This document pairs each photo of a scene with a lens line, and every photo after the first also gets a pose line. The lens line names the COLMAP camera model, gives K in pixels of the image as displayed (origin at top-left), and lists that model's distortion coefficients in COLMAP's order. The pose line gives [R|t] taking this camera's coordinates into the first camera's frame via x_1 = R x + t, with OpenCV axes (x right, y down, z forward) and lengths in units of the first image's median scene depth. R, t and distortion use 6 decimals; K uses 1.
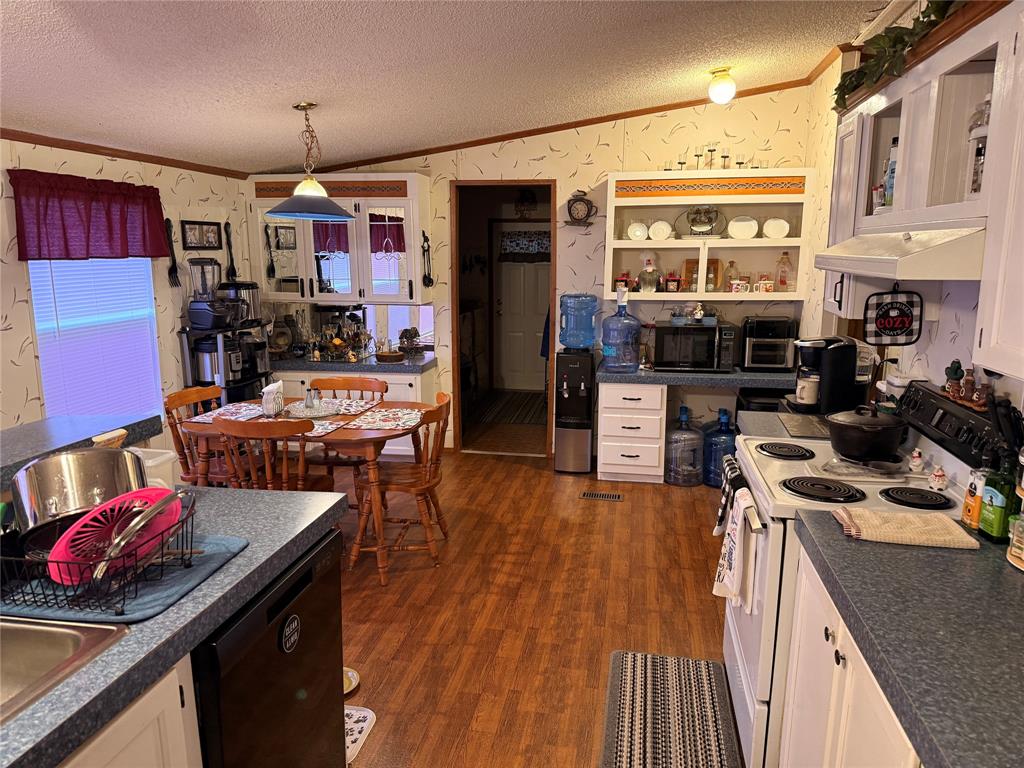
lens RADIAL K [[728.3, 0, 509.2], [0, 728.3, 396.9], [0, 0, 1]] dist [0.051172, -0.073395]
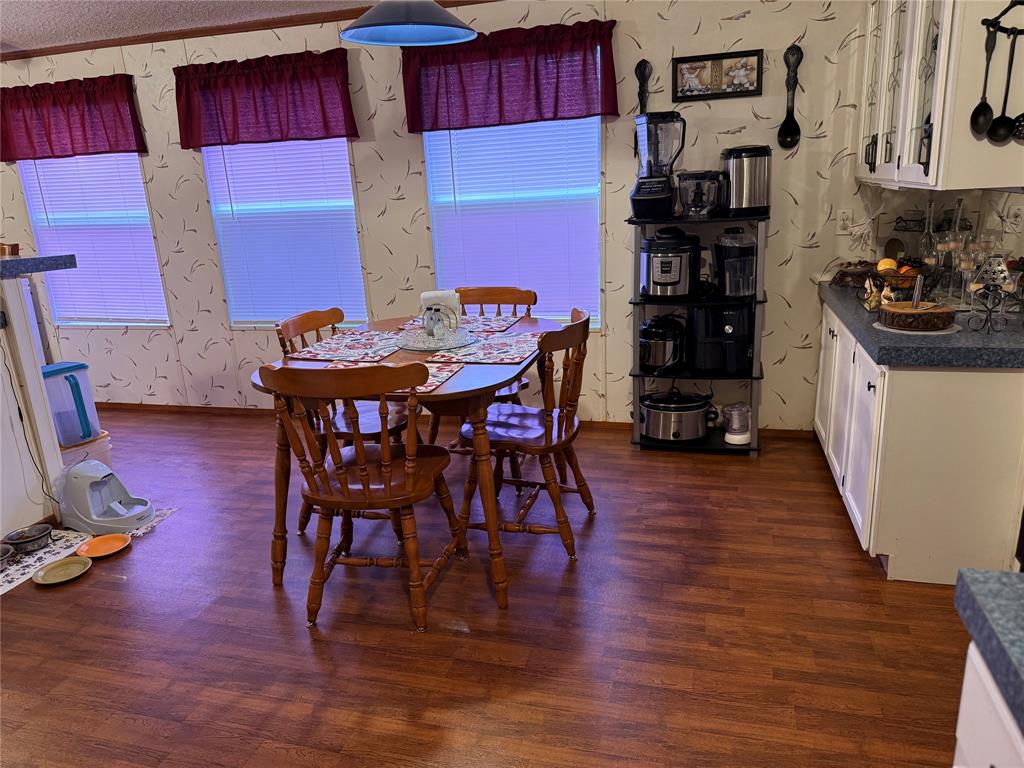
lens RADIAL K [[728.3, 0, 513.0], [0, 728.3, 392.1], [0, 0, 1]] dist [0.051172, -0.073395]
pose [[-0.093227, 0.283169, -0.954528, 0.300760], [-0.145391, 0.944555, 0.294411, -0.112097], [0.984972, 0.166227, -0.046887, 0.848094]]
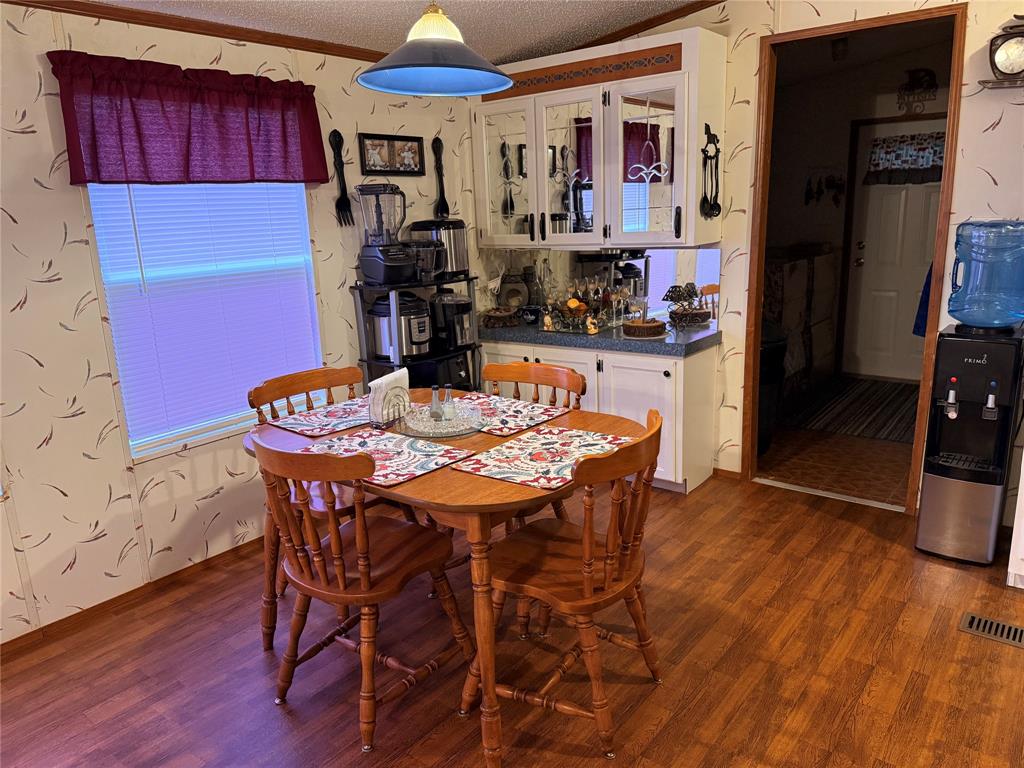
lens RADIAL K [[728.3, 0, 506.0], [0, 728.3, 392.5], [0, 0, 1]] dist [0.051172, -0.073395]
pose [[0.879647, 0.078409, -0.469119, 0.041852], [-0.053107, 0.996342, 0.066949, -0.036347], [0.472652, -0.033978, 0.880594, 0.378050]]
